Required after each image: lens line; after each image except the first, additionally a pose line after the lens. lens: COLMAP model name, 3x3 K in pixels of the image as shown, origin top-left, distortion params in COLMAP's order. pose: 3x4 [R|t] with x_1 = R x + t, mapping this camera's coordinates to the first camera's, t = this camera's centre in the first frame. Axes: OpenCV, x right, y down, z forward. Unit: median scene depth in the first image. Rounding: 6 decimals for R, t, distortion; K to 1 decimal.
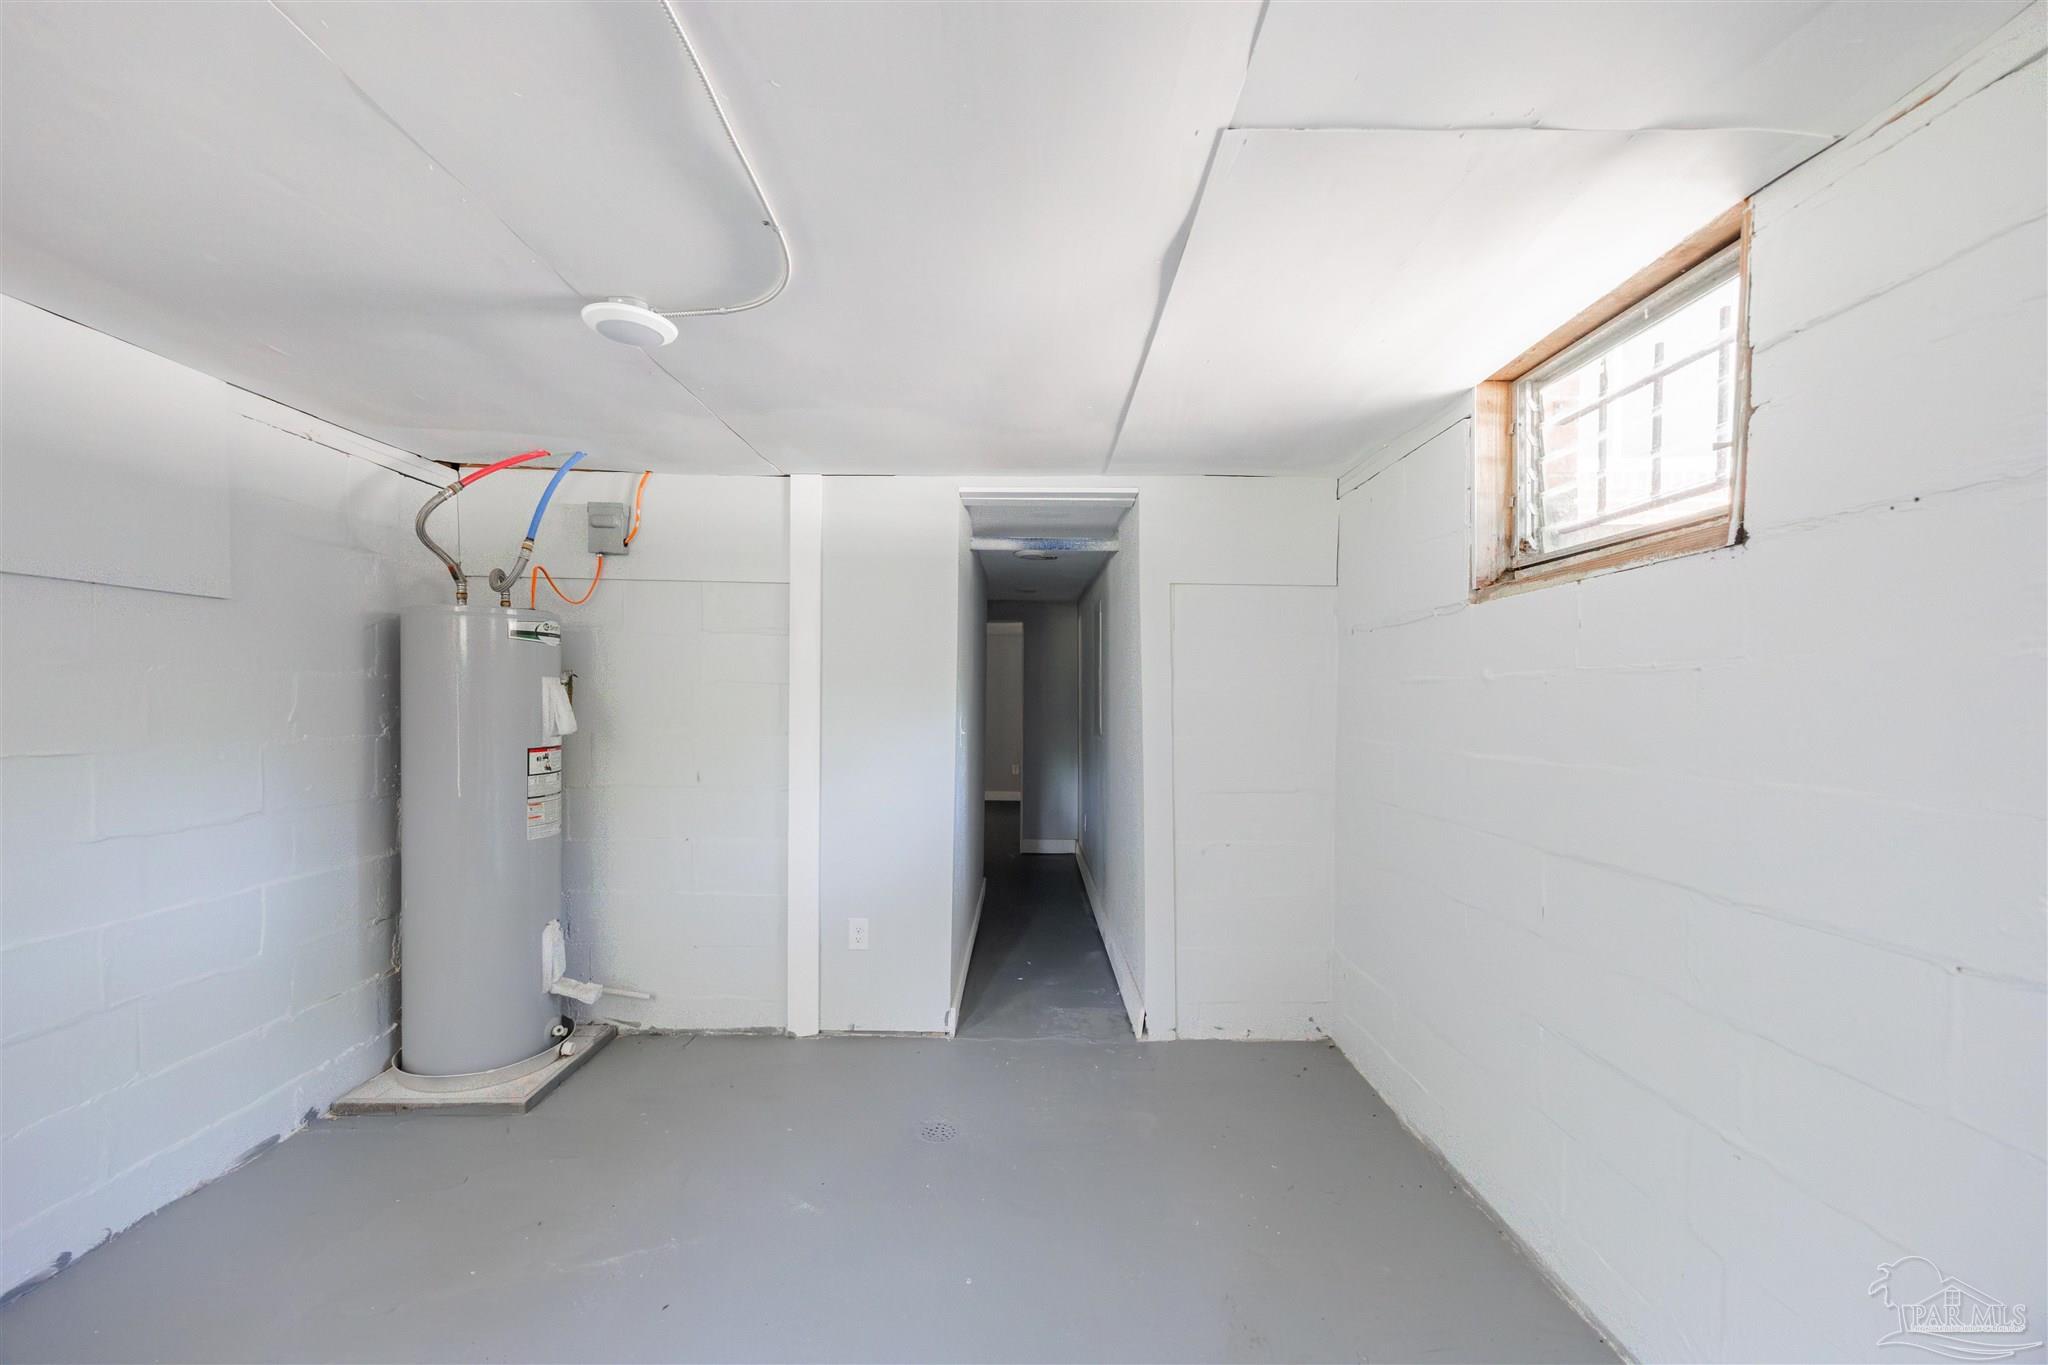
lens RADIAL K [[808.1, 0, 1027.3], [0, 808.1, 715.9], [0, 0, 1]] dist [0.003547, 0.000580]
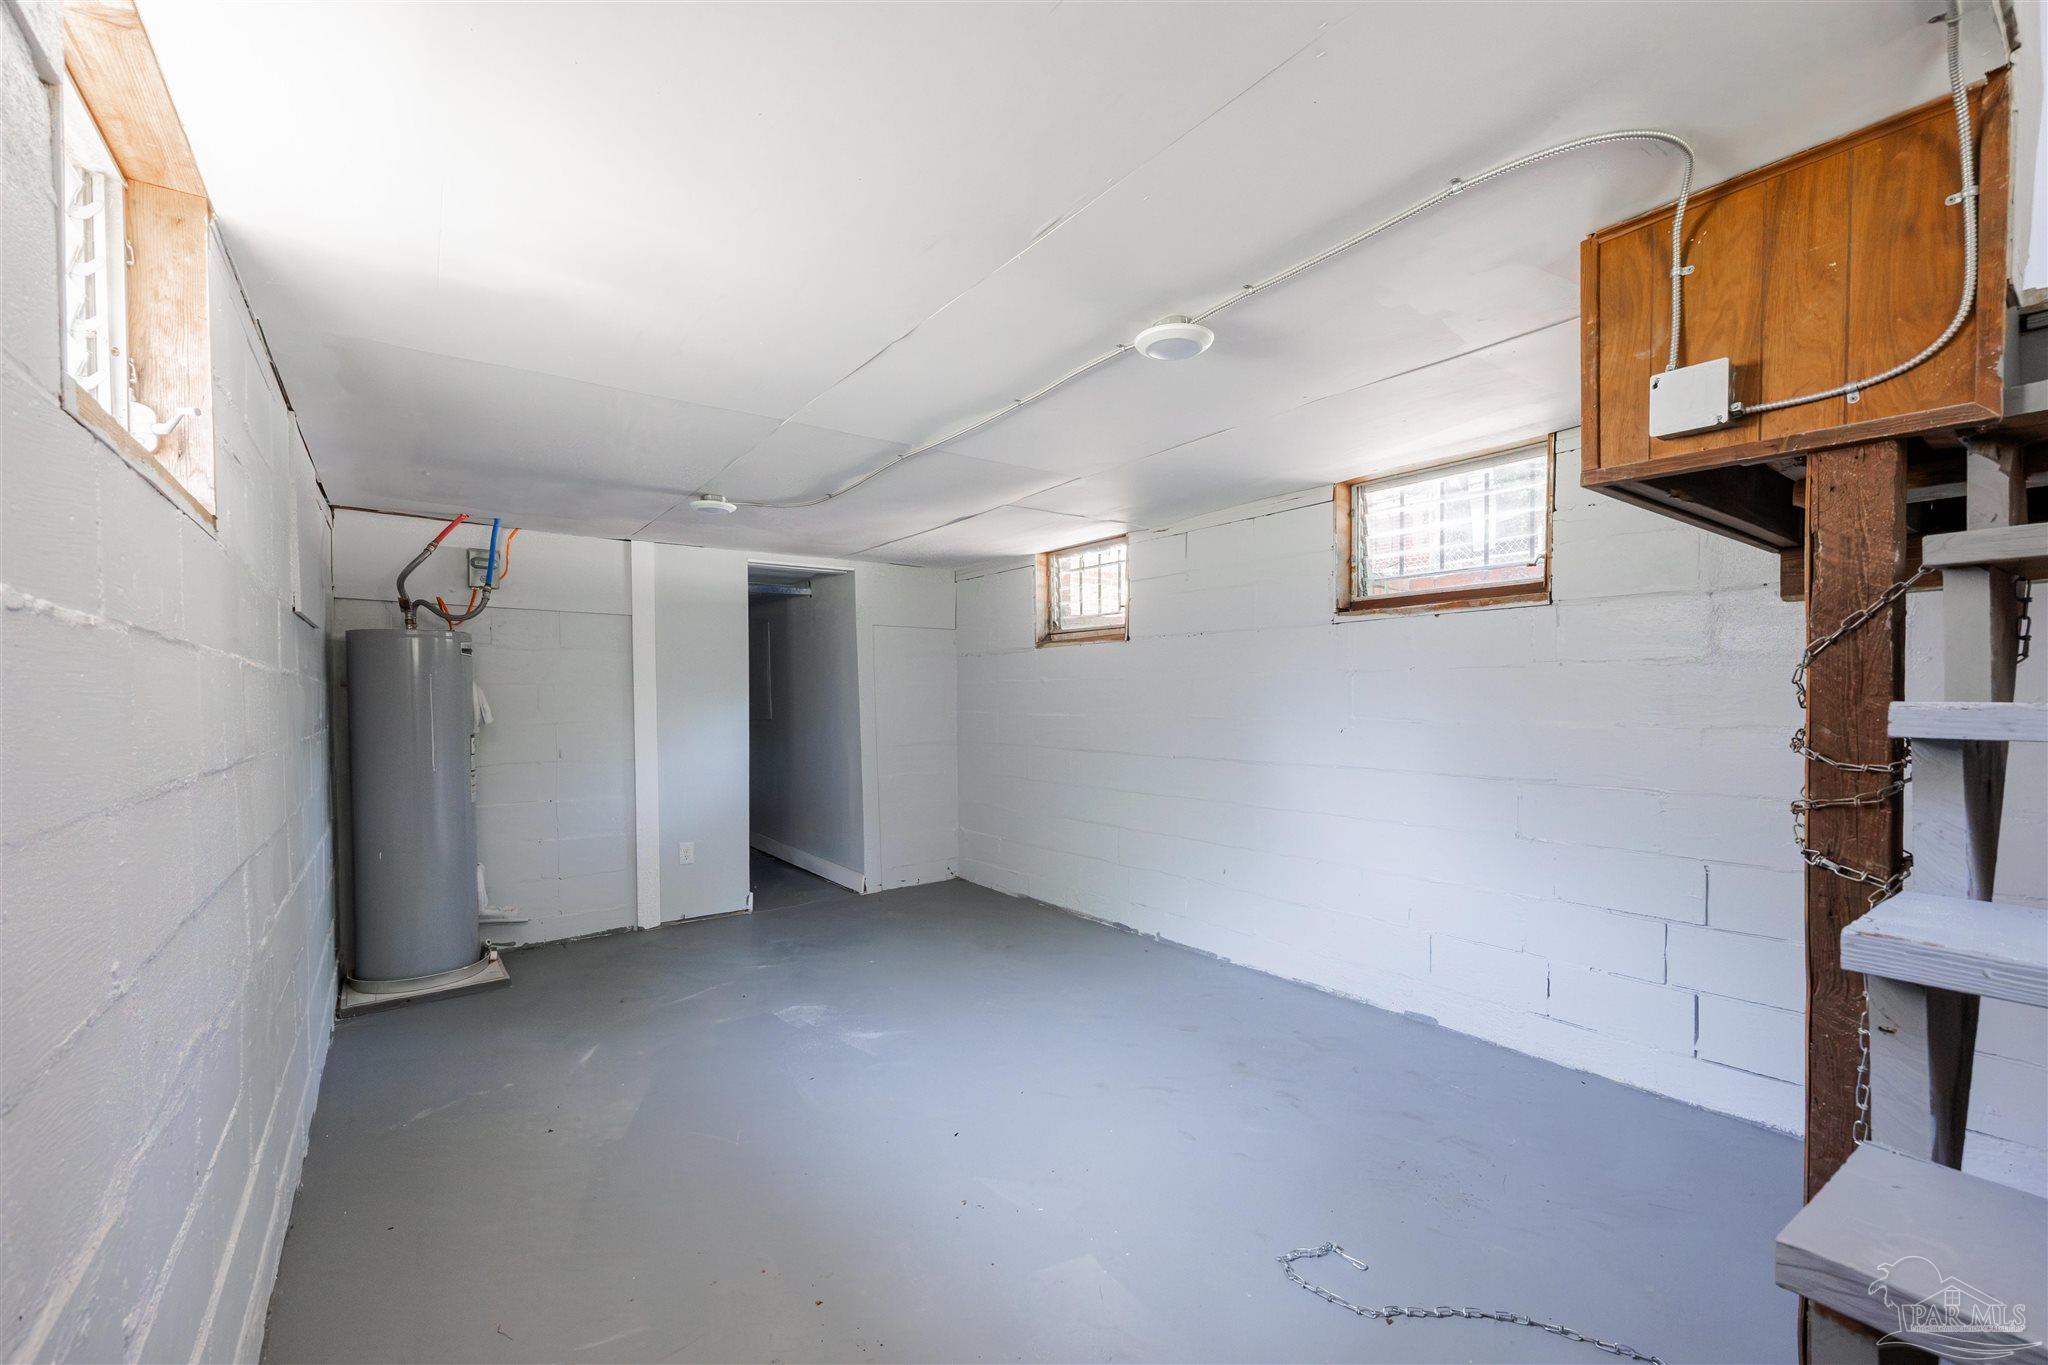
lens RADIAL K [[808.1, 0, 1029.1], [0, 808.1, 691.3], [0, 0, 1]] dist [0.003547, 0.000580]
pose [[0.800537, -0.012825, 0.599147, -0.650502], [0.022866, 0.999697, -0.009153, 0.000357], [-0.598848, 0.021028, 0.800587, -0.628500]]
